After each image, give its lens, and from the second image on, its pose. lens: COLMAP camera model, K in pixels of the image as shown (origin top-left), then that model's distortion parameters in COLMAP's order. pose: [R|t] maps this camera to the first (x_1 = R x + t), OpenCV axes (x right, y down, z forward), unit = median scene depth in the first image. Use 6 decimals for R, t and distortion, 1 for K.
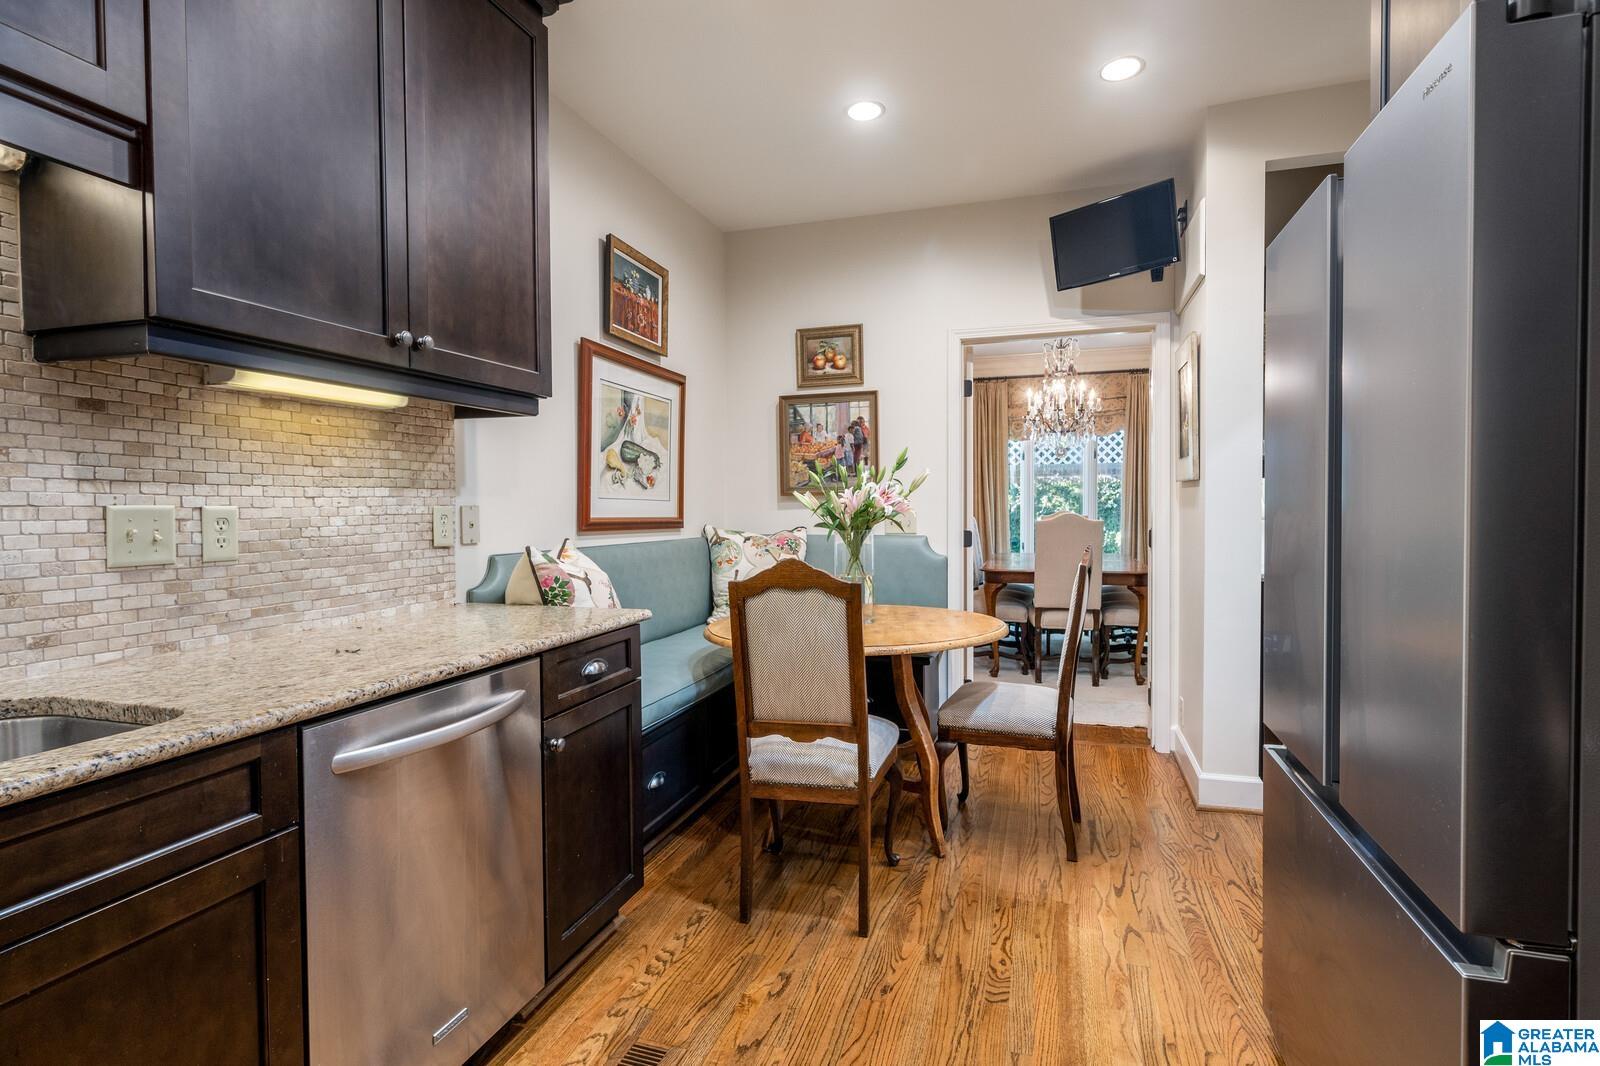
lens RADIAL K [[784.4, 0, 804.2], [0, 784.4, 527.2], [0, 0, 1]] dist [-0.003261, 0.001805]
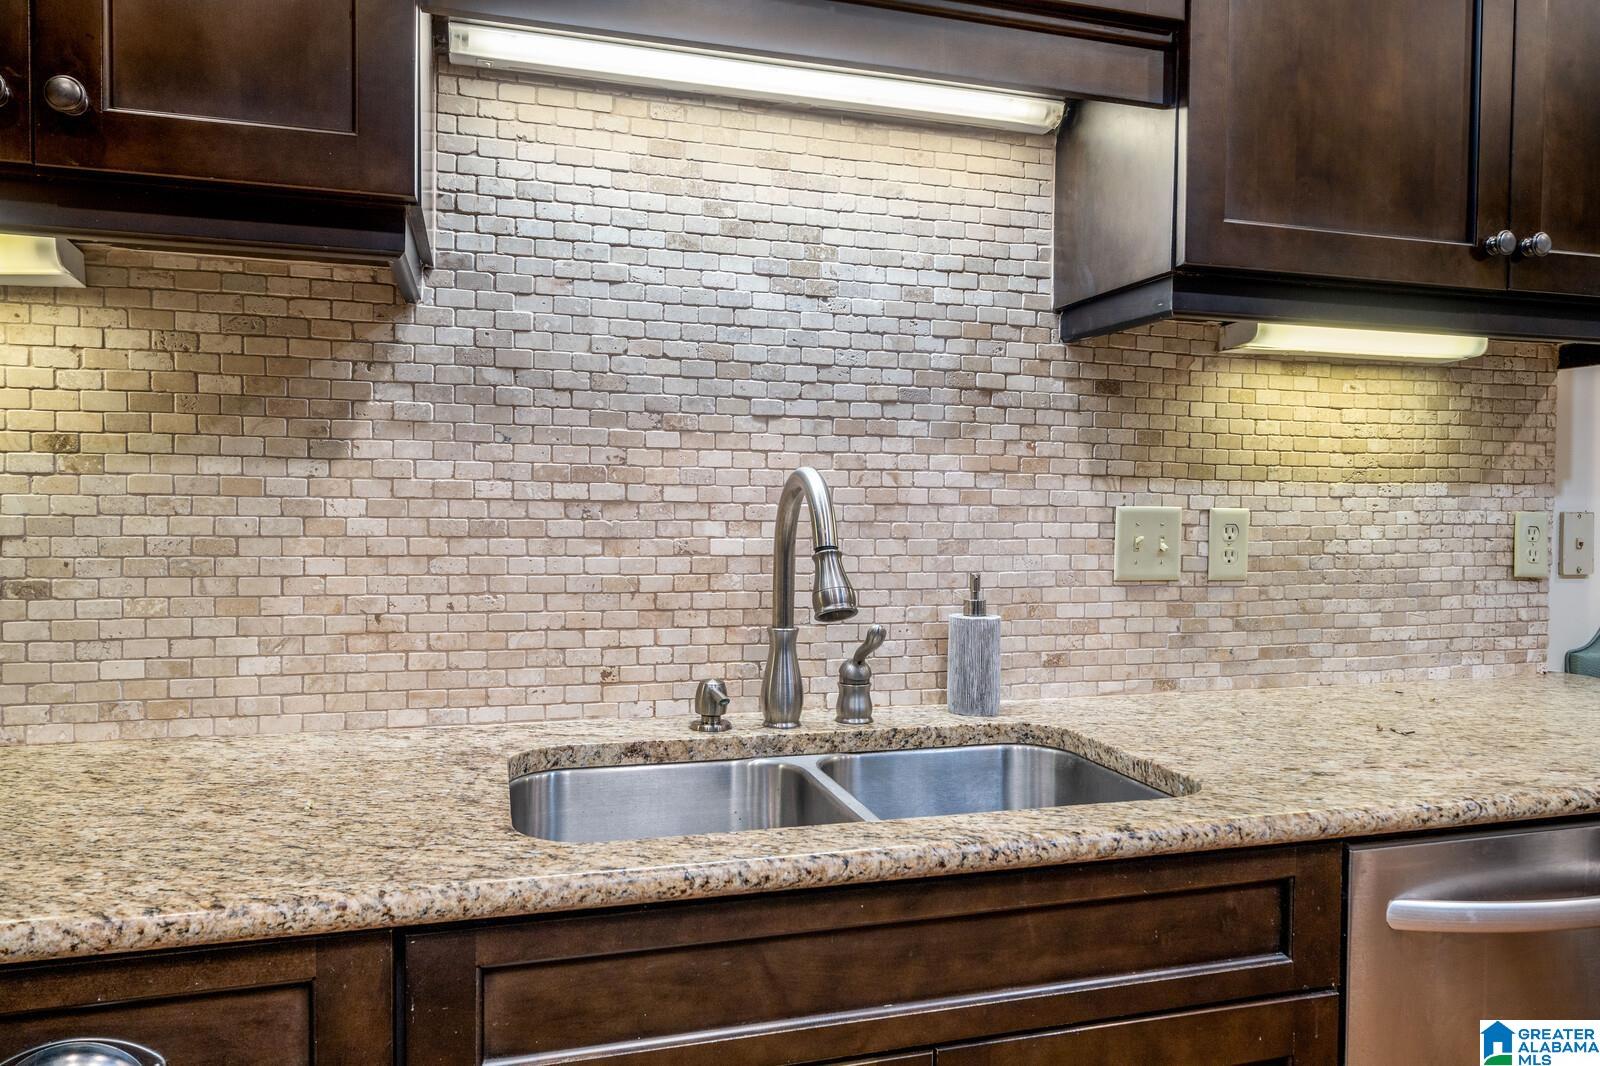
lens RADIAL K [[1091.8, 0, 801.4], [0, 1091.8, 531.0], [0, 0, 1]] dist [-0.000713, -0.000077]
pose [[0.554689, 0.031817, -0.831449, -0.109542], [-0.036205, 0.999245, 0.014084, -0.005638], [0.831270, 0.022291, 0.555422, 0.074817]]
